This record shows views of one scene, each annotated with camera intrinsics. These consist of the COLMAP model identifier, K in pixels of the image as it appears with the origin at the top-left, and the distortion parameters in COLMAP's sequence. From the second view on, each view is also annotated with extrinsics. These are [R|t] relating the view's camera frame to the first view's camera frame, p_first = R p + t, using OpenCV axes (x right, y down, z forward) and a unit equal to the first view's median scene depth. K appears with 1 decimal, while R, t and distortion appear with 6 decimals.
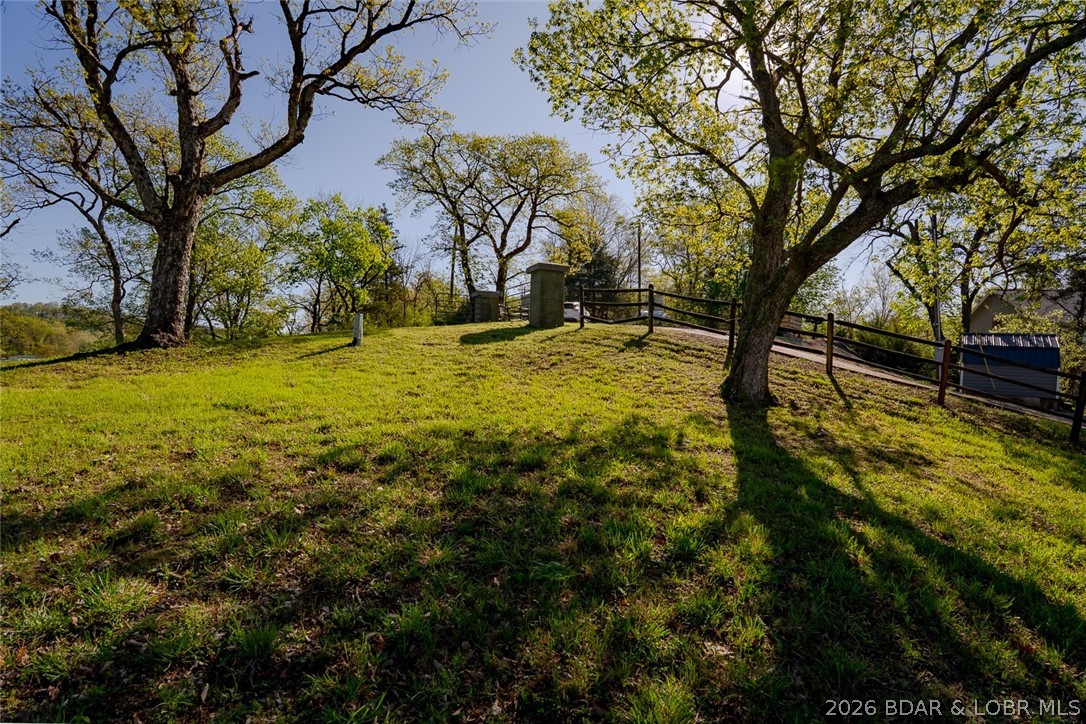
lens RADIAL K [[488.0, 0, 541.0], [0, 488.0, 362.5], [0, 0, 1]] dist [-0.001444, 0.000260]
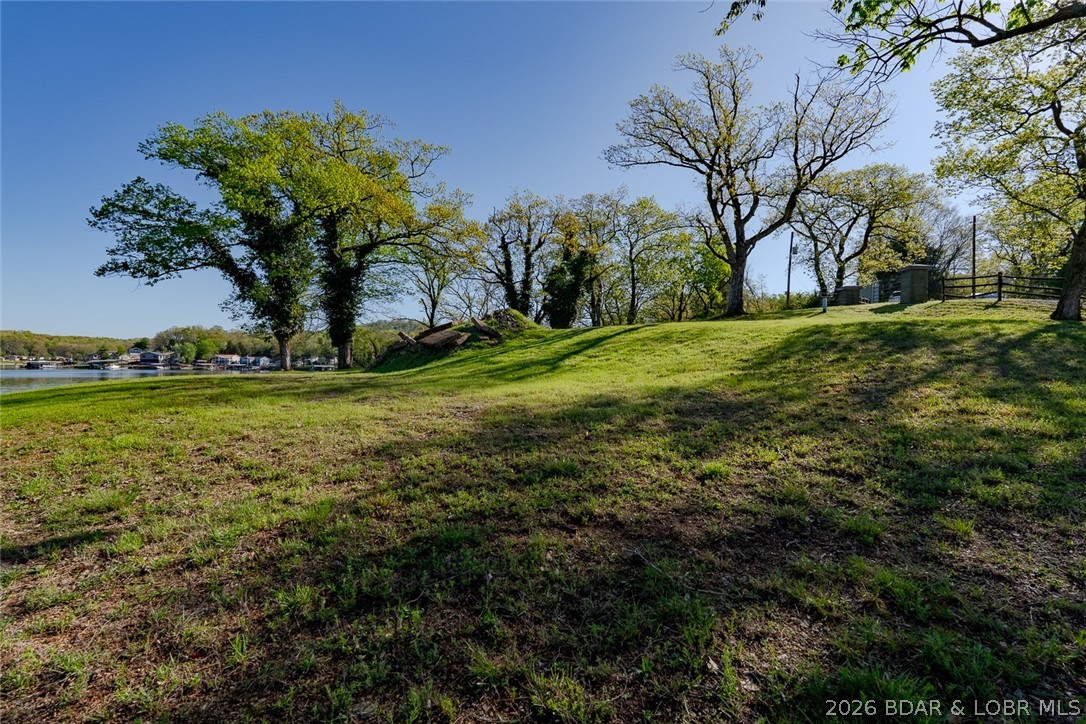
lens RADIAL K [[488.0, 0, 541.0], [0, 488.0, 362.5], [0, 0, 1]] dist [-0.001444, 0.000260]
pose [[0.874144, -0.006532, -0.485622, -0.167068], [-0.003901, 0.999783, -0.020472, 0.094912], [0.485650, 0.019790, 0.873929, -0.581473]]
